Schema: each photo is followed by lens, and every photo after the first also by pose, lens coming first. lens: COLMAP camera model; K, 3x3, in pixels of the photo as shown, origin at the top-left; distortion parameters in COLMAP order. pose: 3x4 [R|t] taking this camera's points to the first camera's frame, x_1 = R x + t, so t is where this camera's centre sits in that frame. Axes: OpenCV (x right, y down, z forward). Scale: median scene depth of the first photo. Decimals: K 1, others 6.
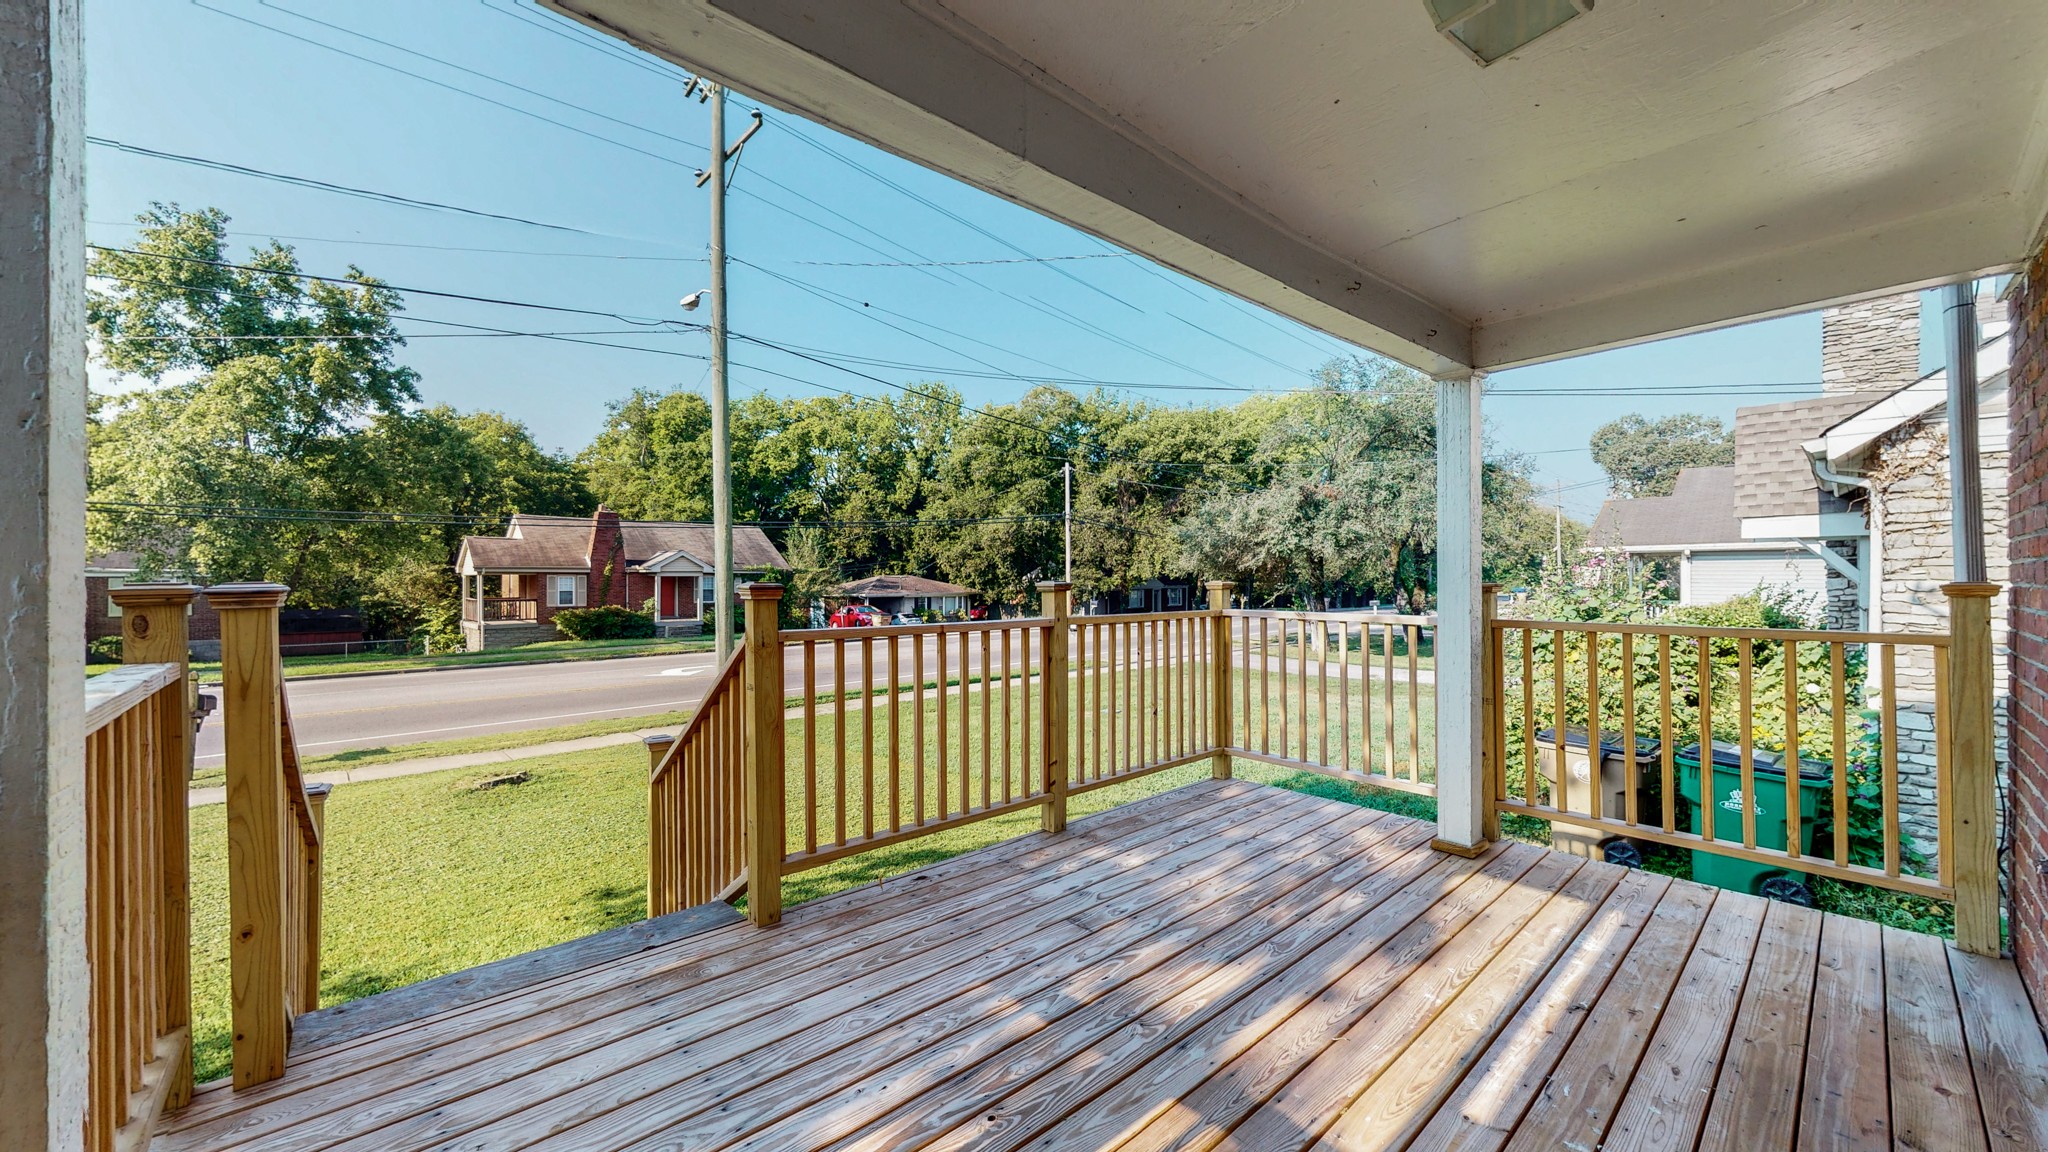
lens RADIAL K [[750.9, 0, 1013.1], [0, 750.9, 579.8], [0, 0, 1]] dist [0.000357, -0.000143]
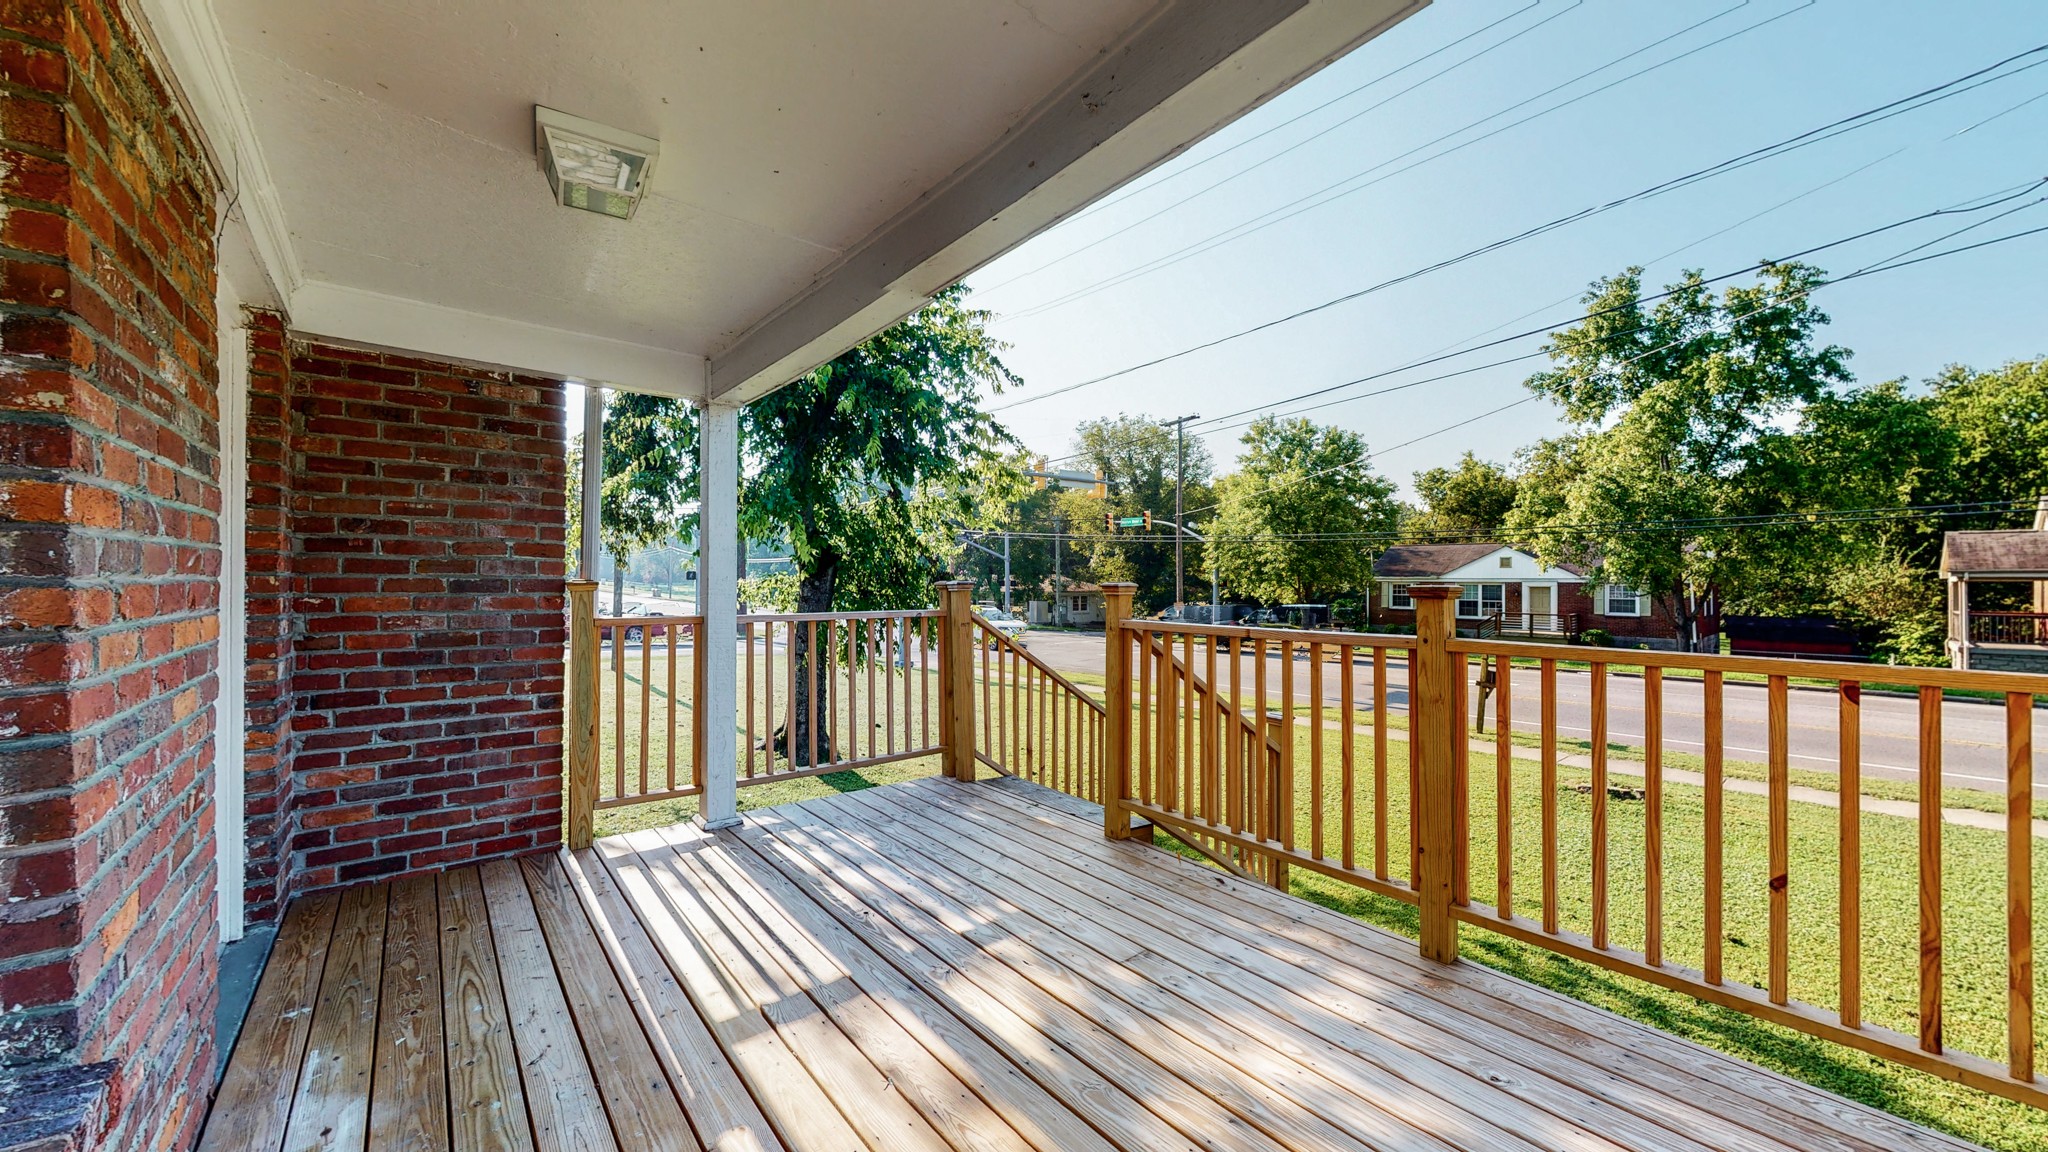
lens RADIAL K [[750.9, 0, 1037.9], [0, 750.9, 584.8], [0, 0, 1]] dist [0.000357, -0.000143]
pose [[-0.036353, 0.004372, -0.999329, 0.124379], [-0.007808, 0.999959, 0.004658, 0.000738], [0.999309, 0.007972, -0.036318, 0.113334]]
